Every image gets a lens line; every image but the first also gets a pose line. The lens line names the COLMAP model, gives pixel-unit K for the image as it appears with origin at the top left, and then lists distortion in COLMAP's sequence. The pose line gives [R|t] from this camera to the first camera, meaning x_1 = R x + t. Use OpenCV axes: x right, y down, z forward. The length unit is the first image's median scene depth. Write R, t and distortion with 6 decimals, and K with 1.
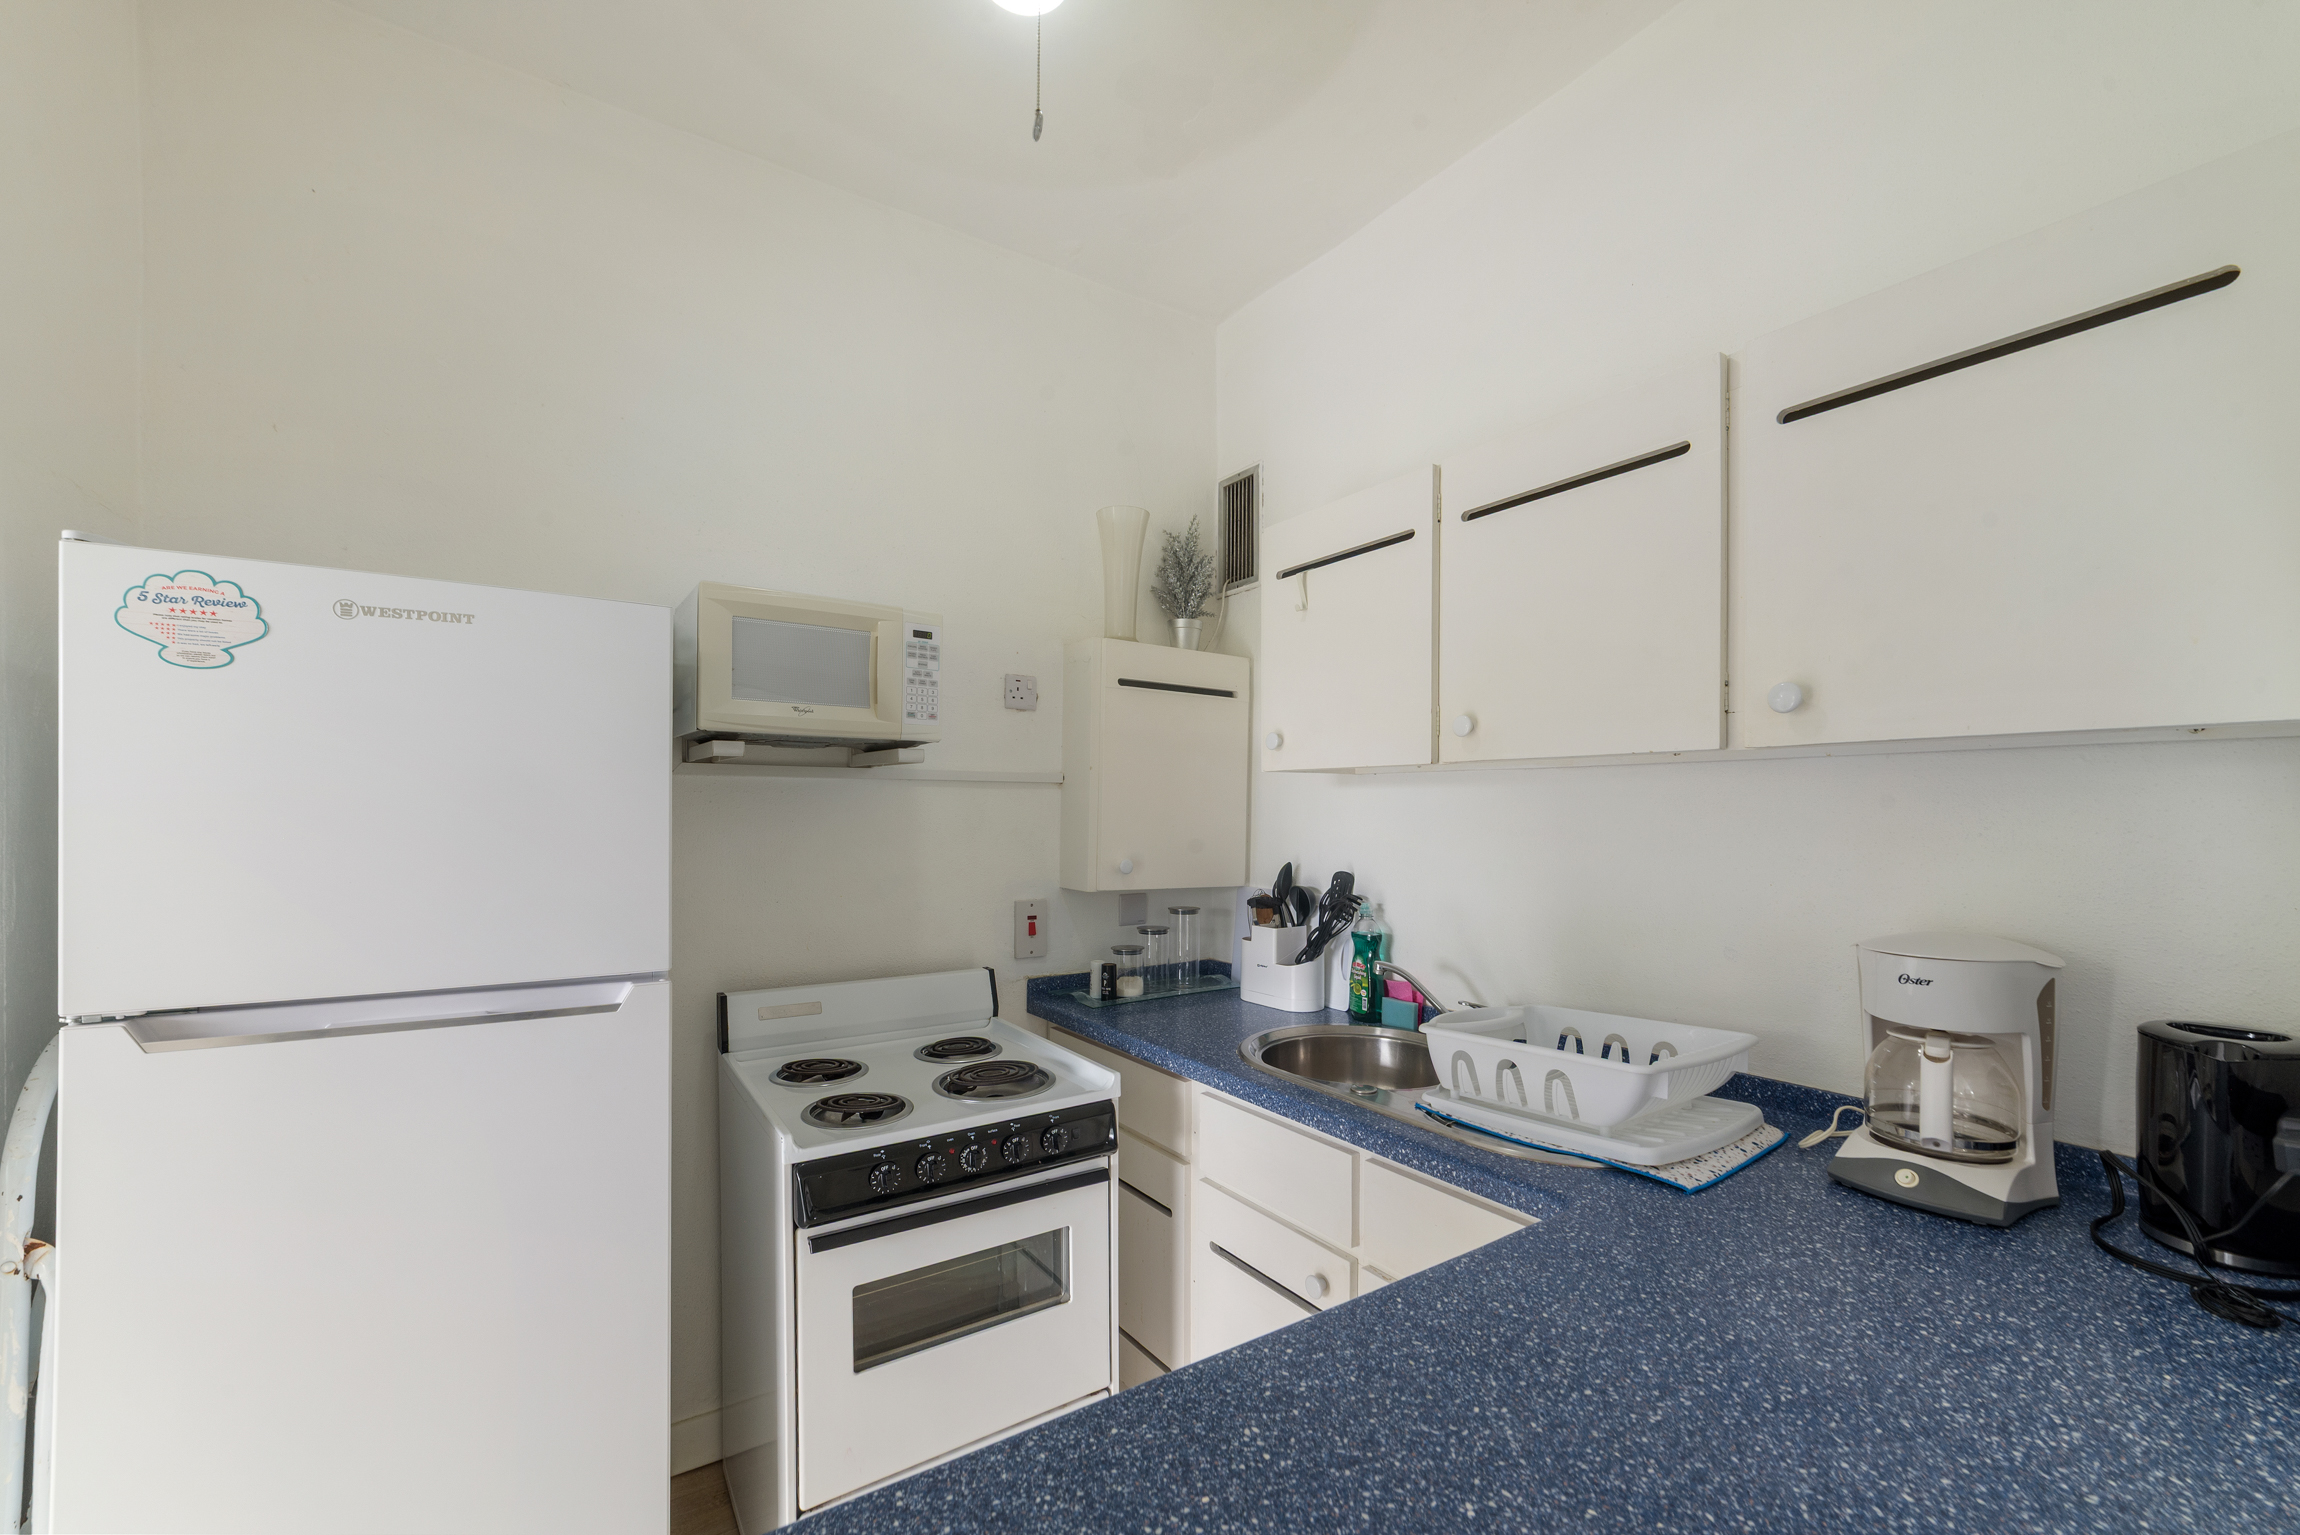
lens RADIAL K [[916.4, 0, 1149.2], [0, 916.4, 809.9], [0, 0, 1]] dist [-0.000630, -0.000038]
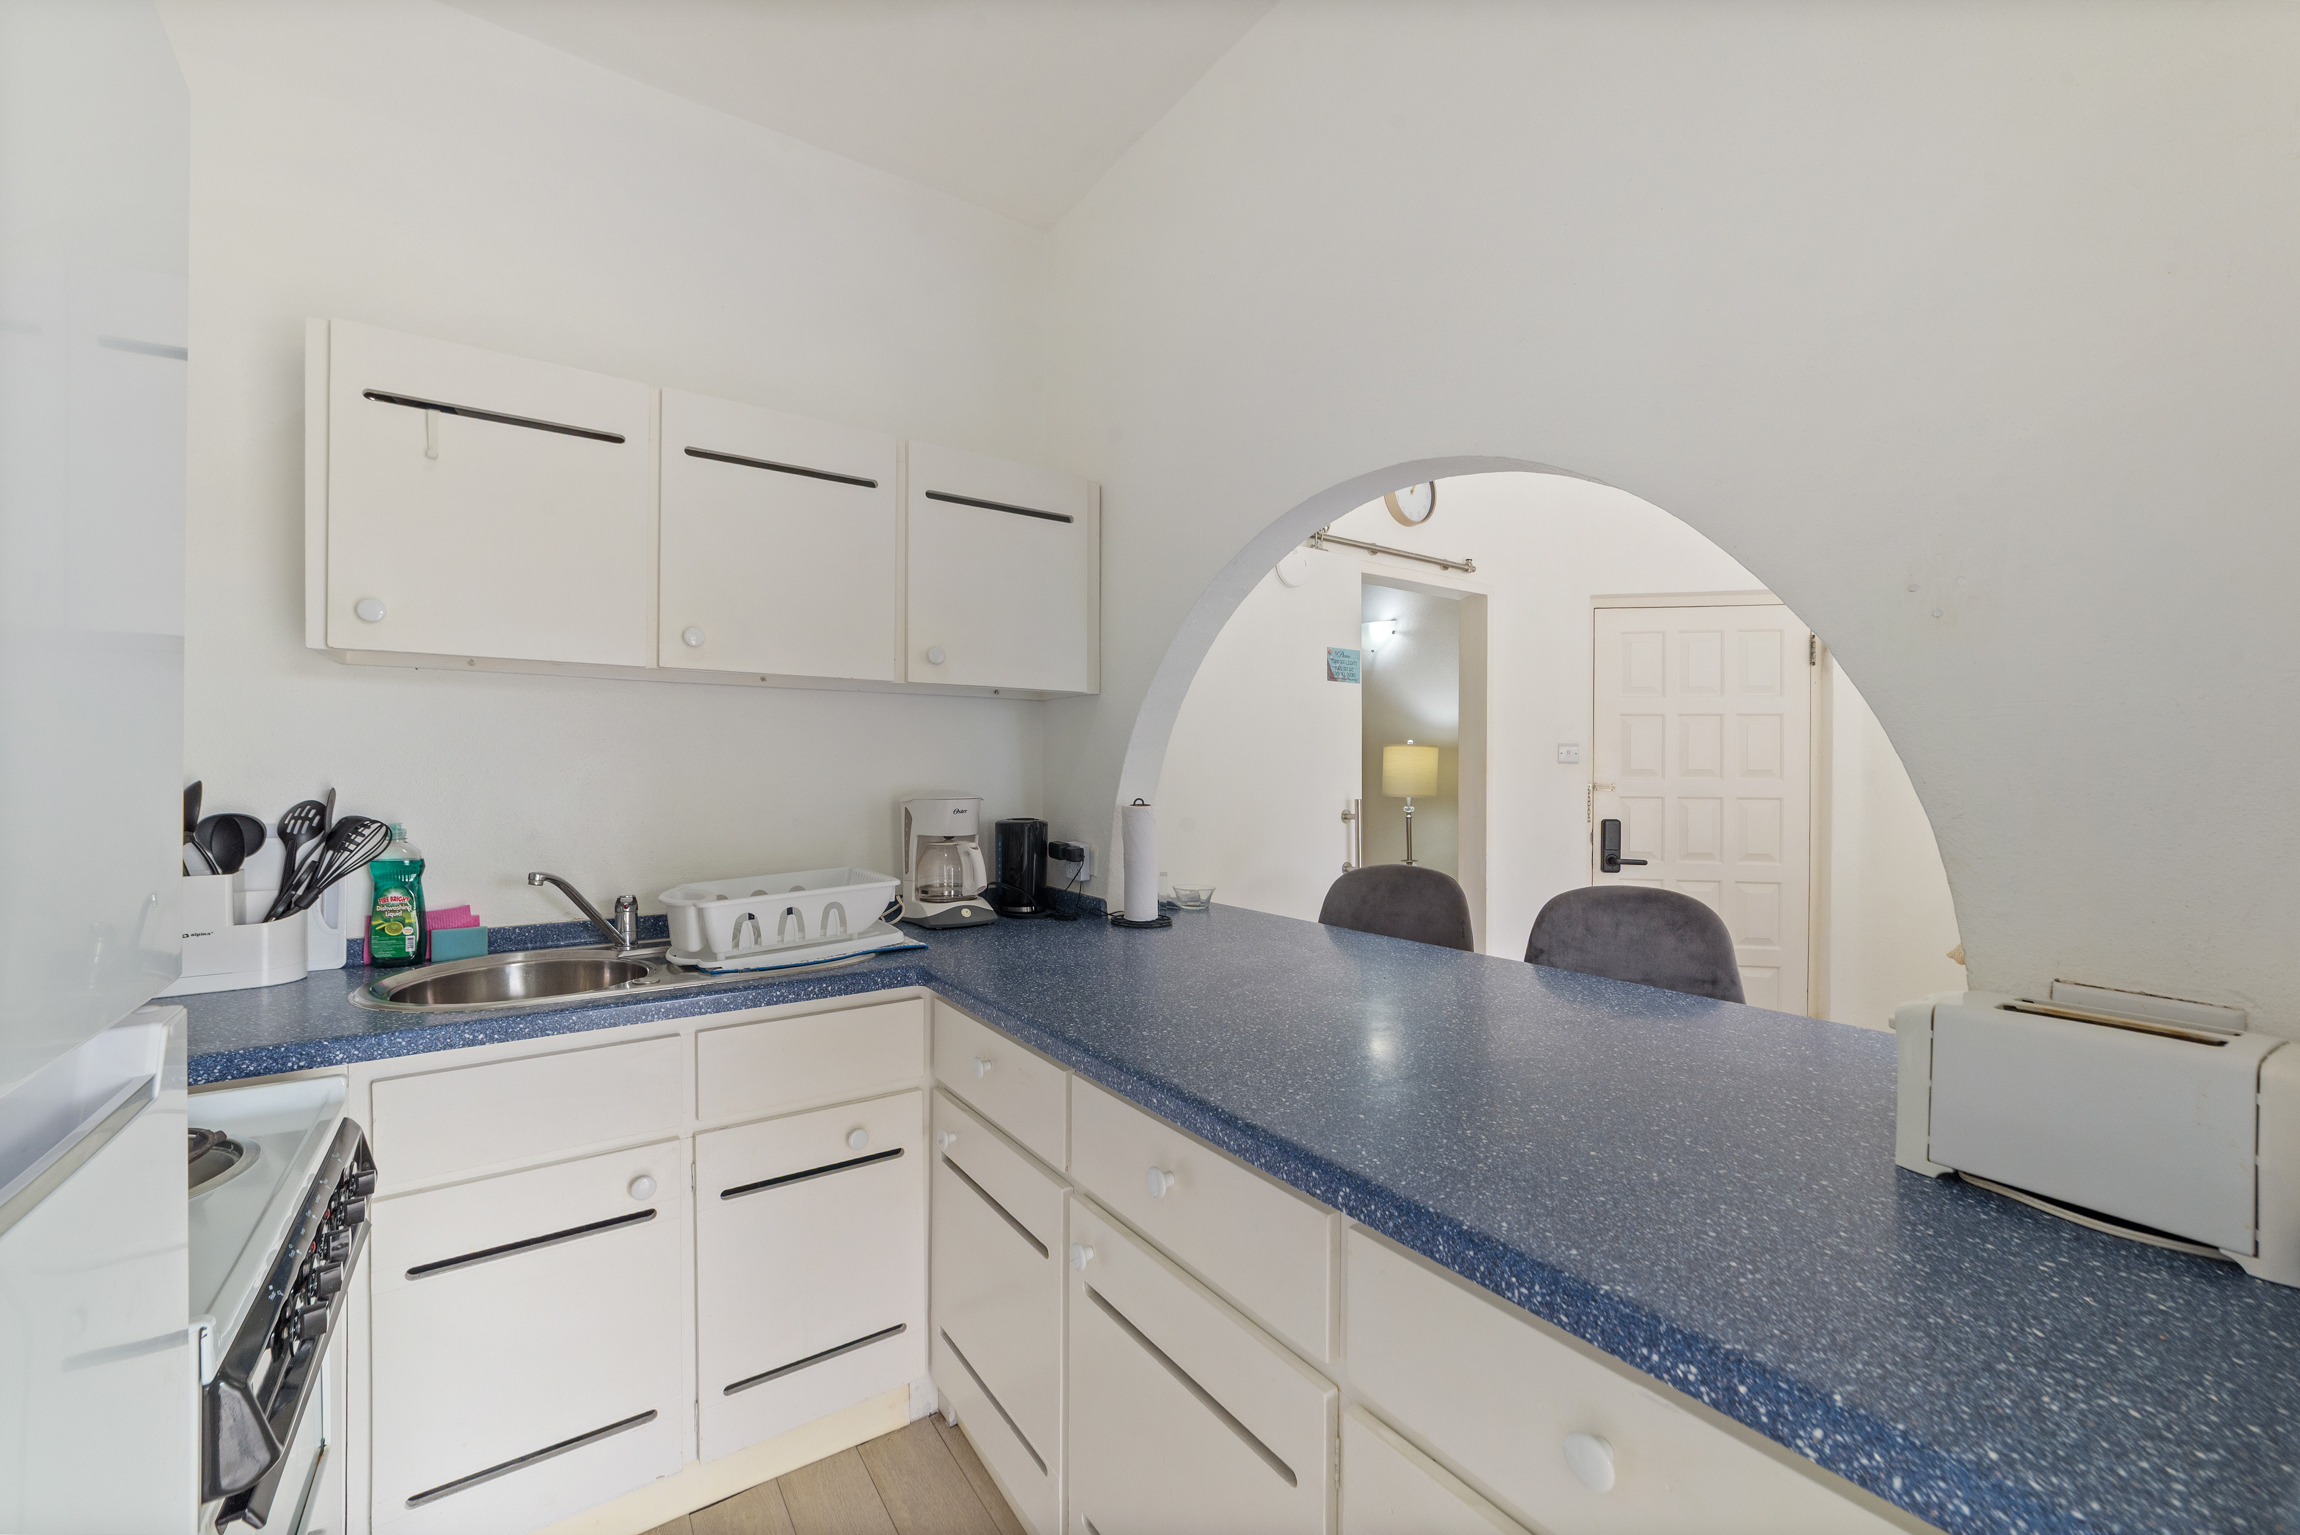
lens RADIAL K [[906.7, 0, 1134.0], [0, 906.7, 763.3], [0, 0, 1]] dist [-0.011149, 0.000065]
pose [[-0.009706, 0.003040, 0.999948, -0.575131], [-0.003561, 0.999989, -0.003075, 0.048105], [-0.999947, -0.003591, -0.009695, 0.350229]]
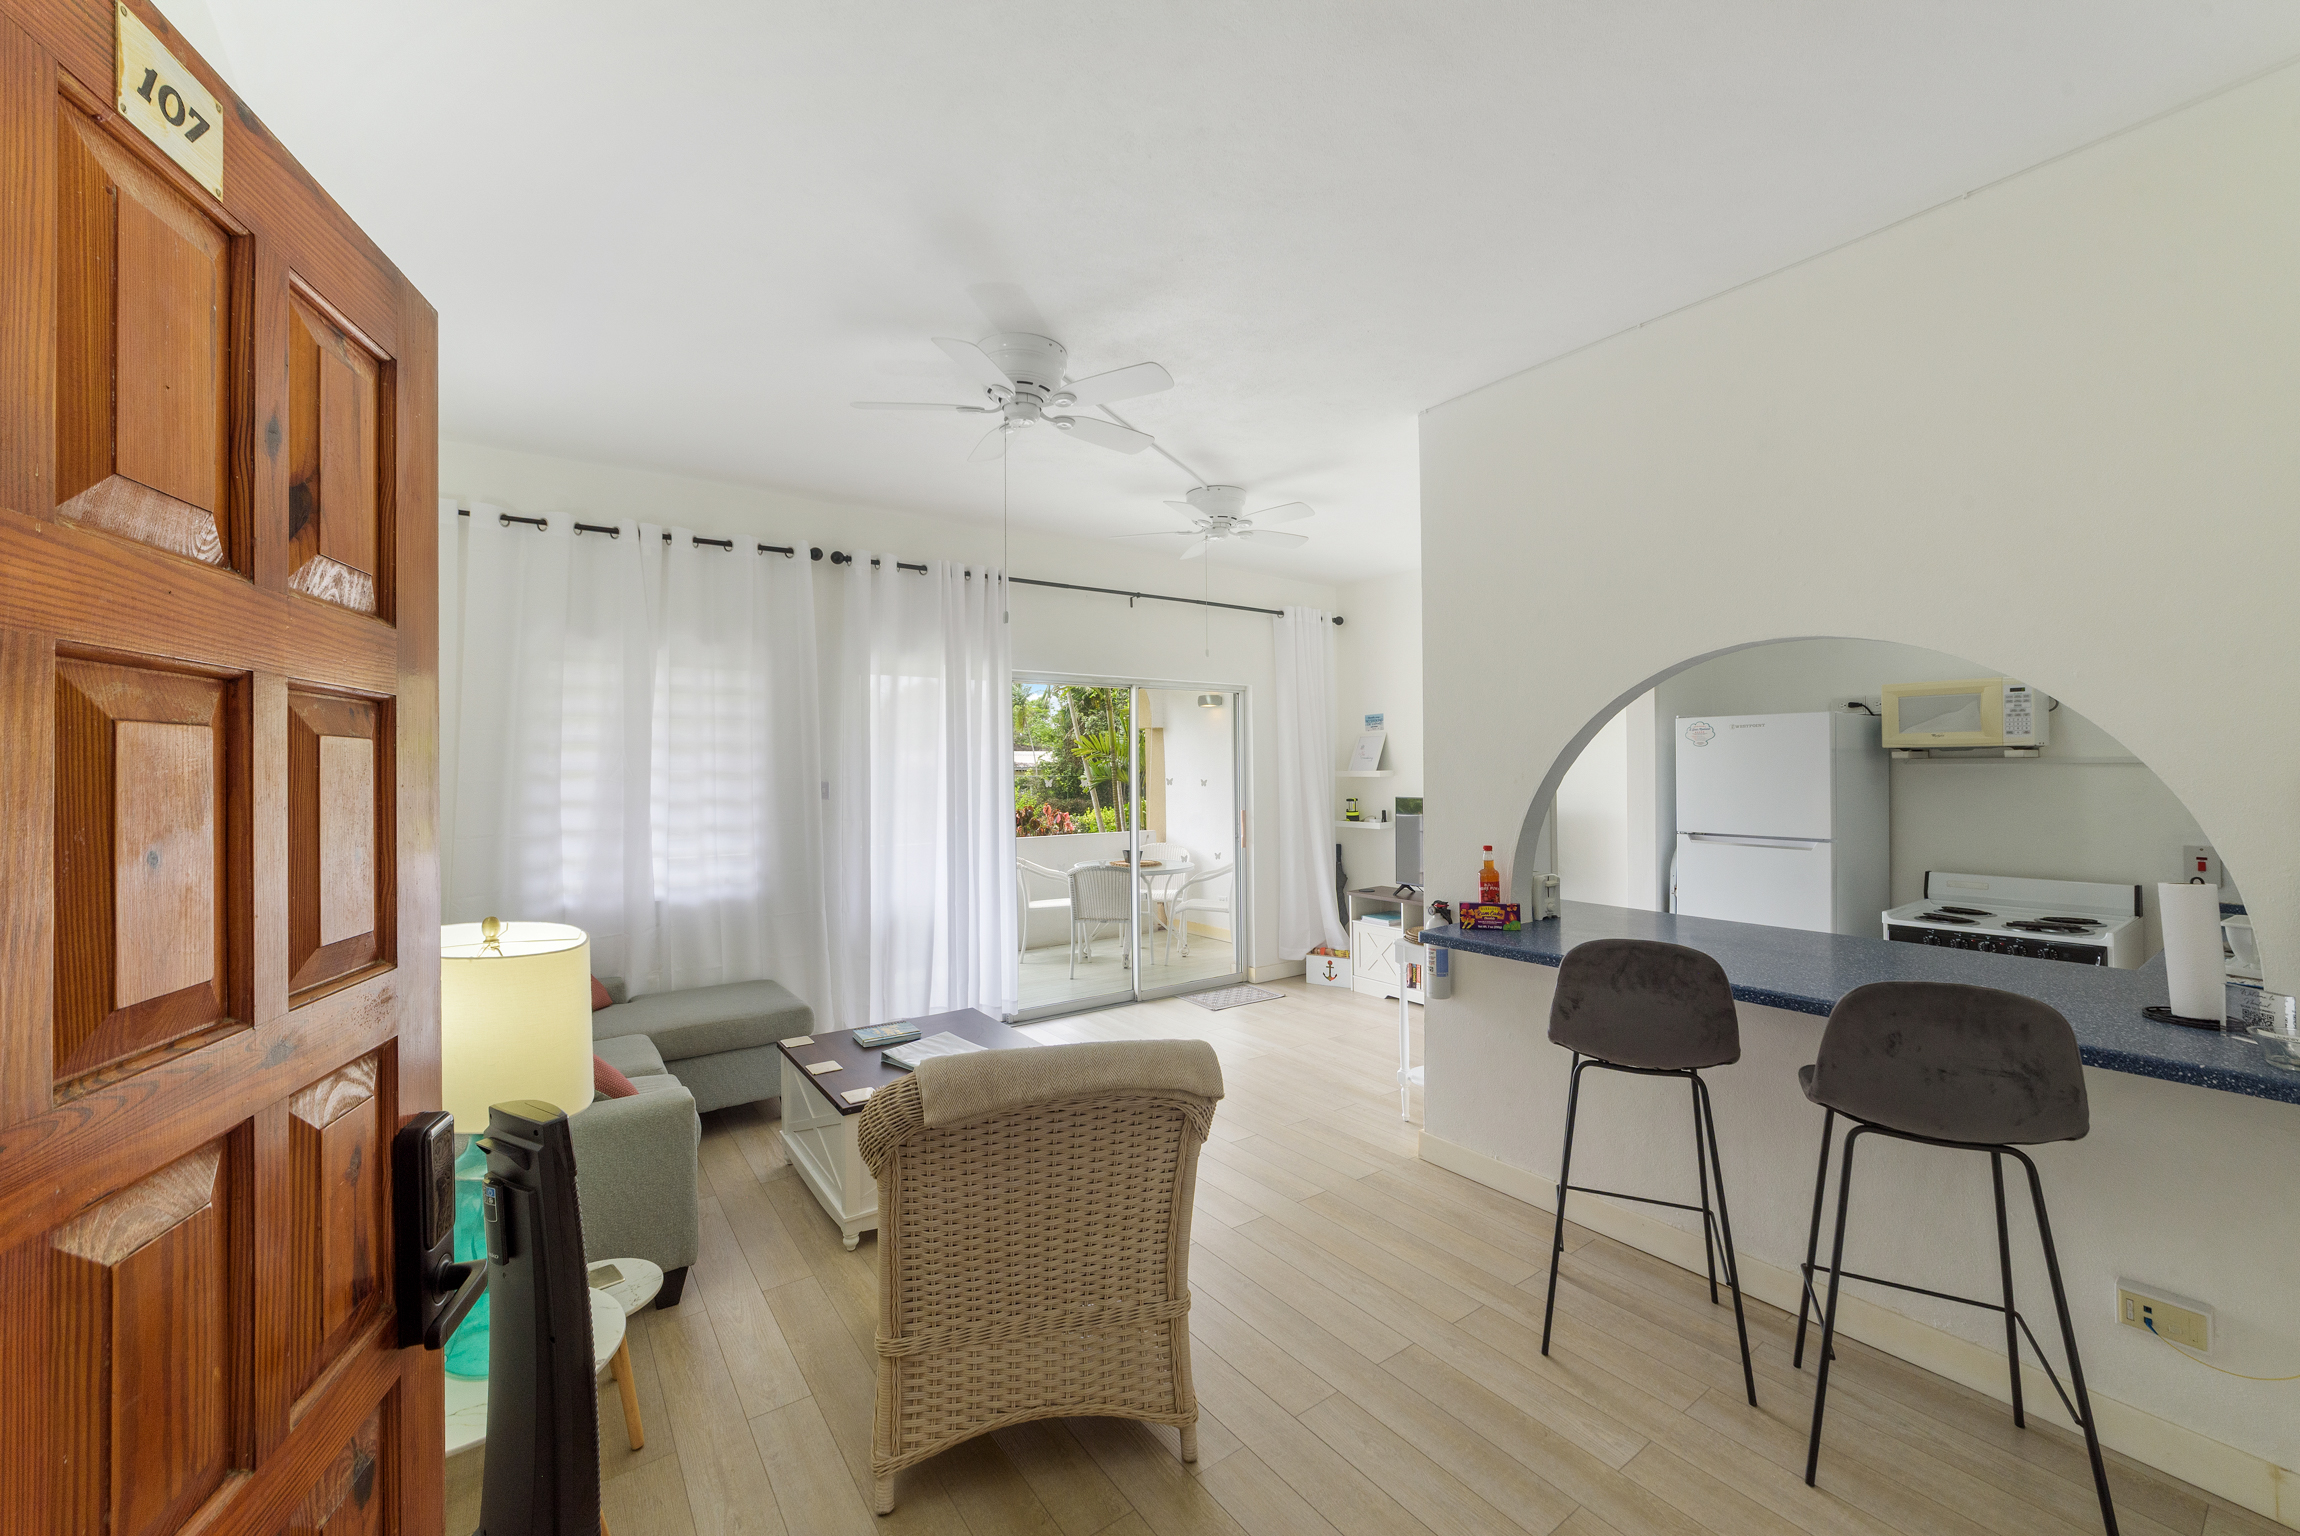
lens RADIAL K [[898.9, 0, 1132.2], [0, 898.9, 768.5], [0, 0, 1]] dist [-0.000210, 0.000111]
pose [[0.019149, -0.004801, -0.999805, 1.384372], [0.006543, 0.999968, -0.004677, -0.028435], [0.999795, -0.006452, 0.019180, -0.757731]]
